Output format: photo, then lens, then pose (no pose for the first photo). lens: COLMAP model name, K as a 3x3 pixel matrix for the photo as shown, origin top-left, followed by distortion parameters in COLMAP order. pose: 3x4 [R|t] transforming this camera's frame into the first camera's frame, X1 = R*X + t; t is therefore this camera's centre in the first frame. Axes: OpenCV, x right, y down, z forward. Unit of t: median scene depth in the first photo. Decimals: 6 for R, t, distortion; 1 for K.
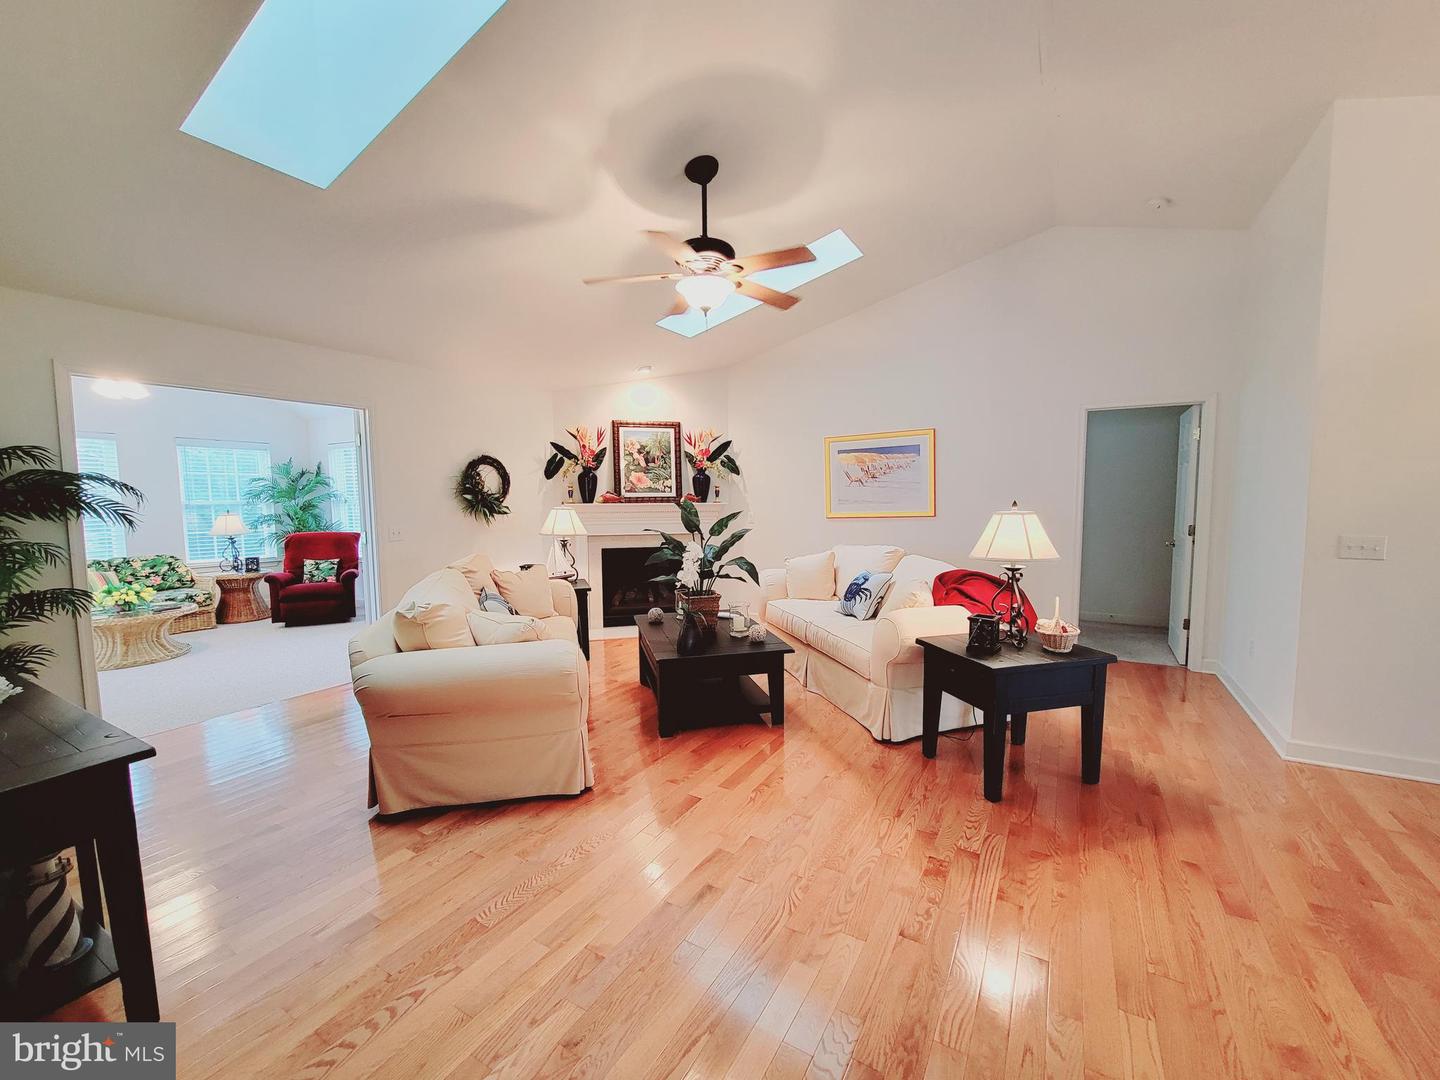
lens RADIAL K [[589.7, 0, 726.7], [0, 589.7, 546.5], [0, 0, 1]] dist [-0.001298, -0.000552]
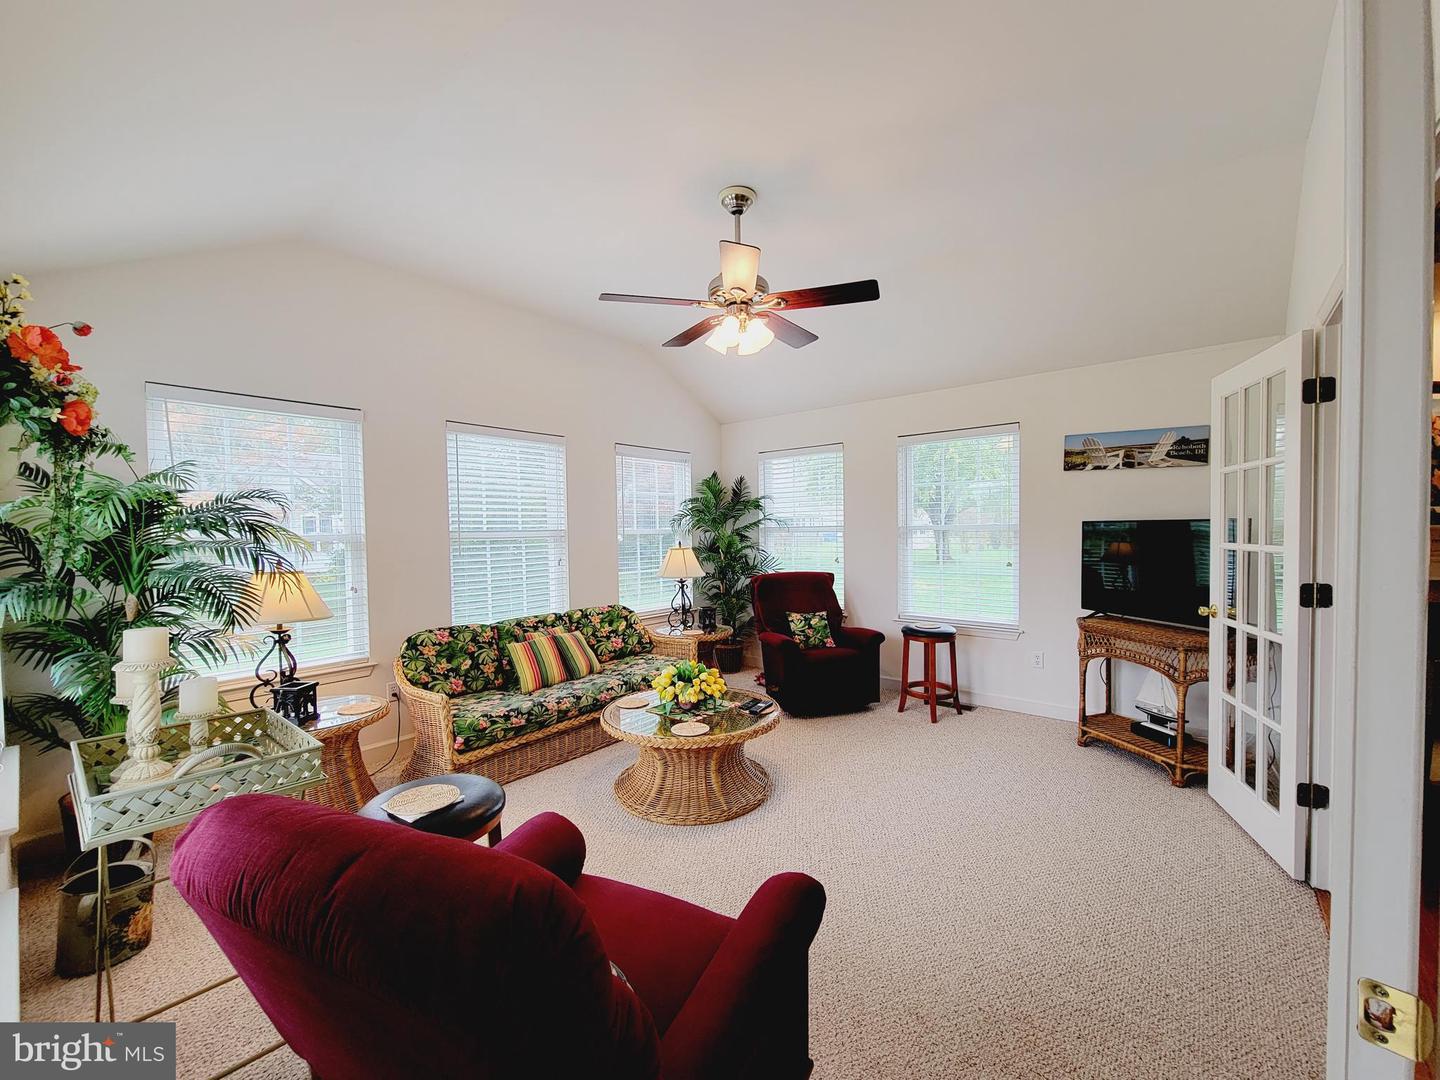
lens RADIAL K [[589.7, 0, 726.7], [0, 589.7, 546.5], [0, 0, 1]] dist [-0.001298, -0.000552]
pose [[0.985676, -0.004599, -0.168585, -0.706974], [-0.004095, 0.998681, -0.051184, -0.020812], [0.168598, 0.051142, 0.984357, 0.319416]]
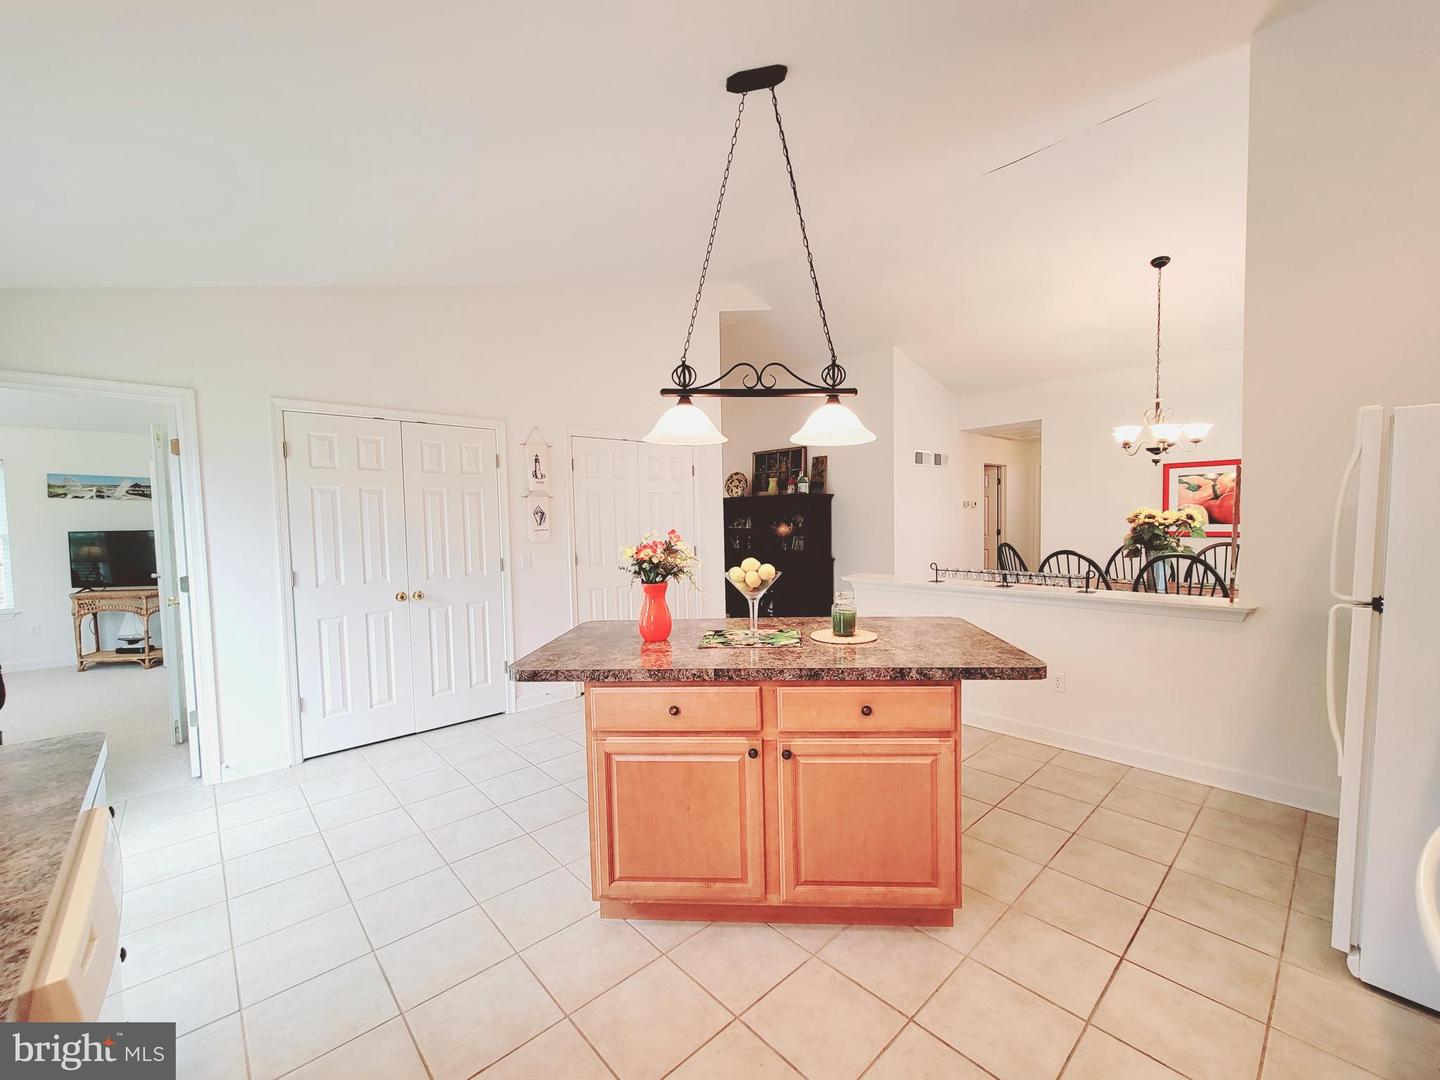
lens RADIAL K [[589.7, 0, 726.7], [0, 589.7, 546.5], [0, 0, 1]] dist [-0.001298, -0.000552]
pose [[0.301172, -0.050310, 0.952242, -1.029625], [0.097029, 0.995041, 0.021884, 0.026068], [-0.948620, 0.085804, 0.304560, -0.310077]]
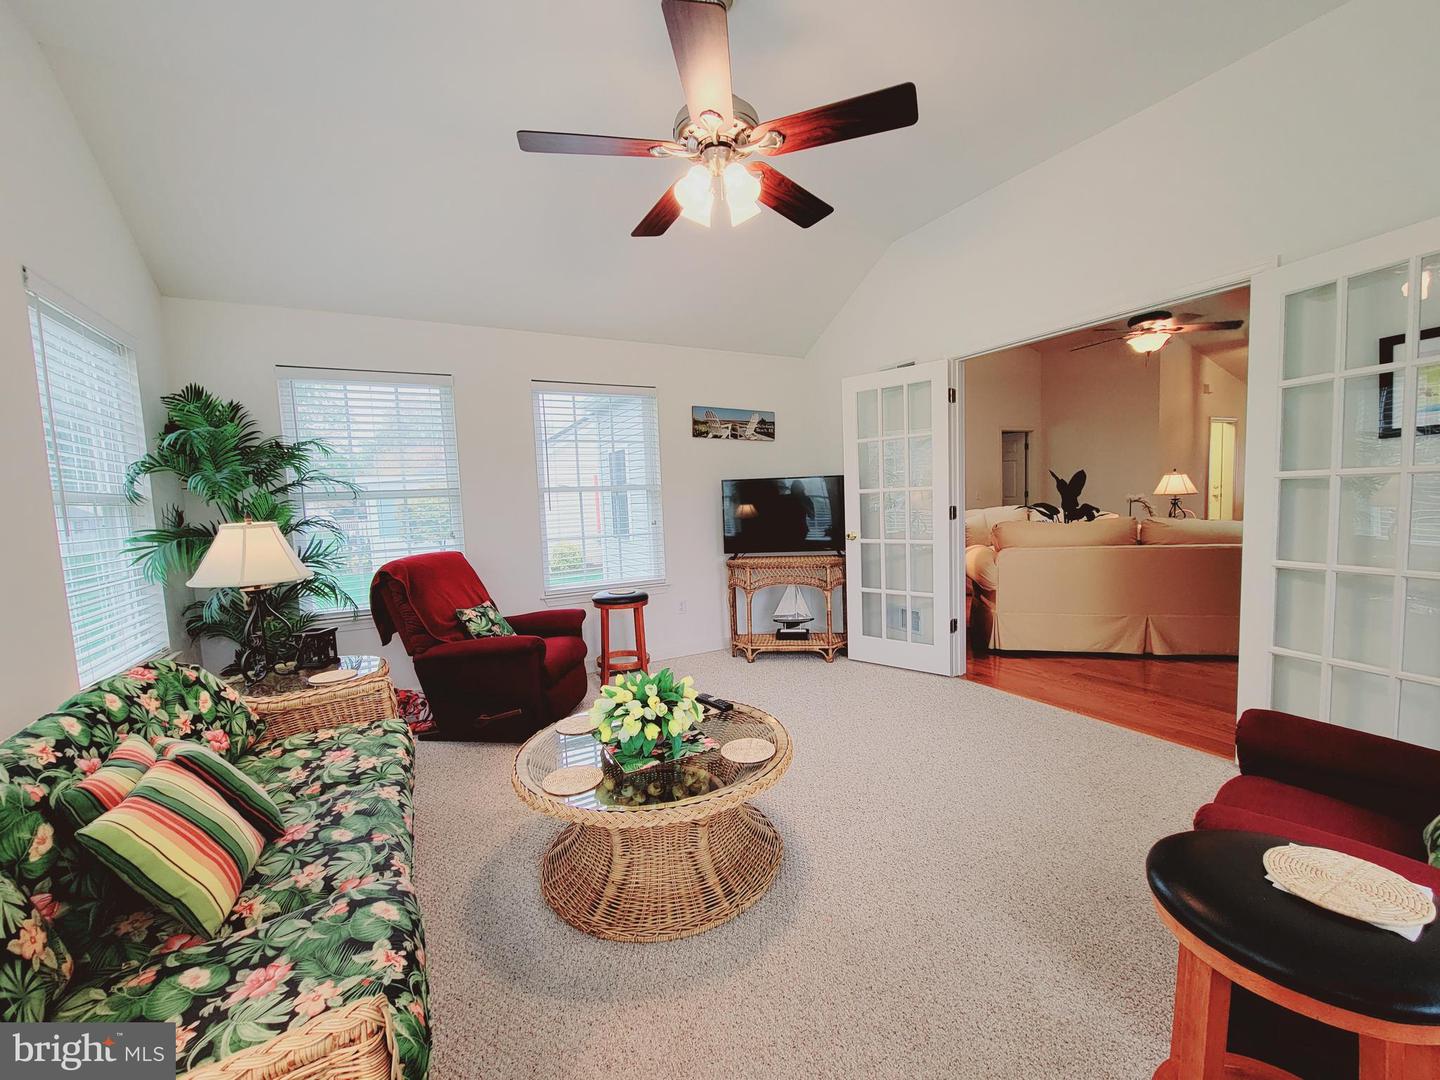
lens RADIAL K [[589.7, 0, 726.7], [0, 589.7, 546.5], [0, 0, 1]] dist [-0.001298, -0.000552]
pose [[0.514166, -0.086621, 0.853306, -1.072918], [0.107775, 0.993526, 0.035914, -0.023870], [-0.850892, 0.073499, 0.520173, 0.604553]]
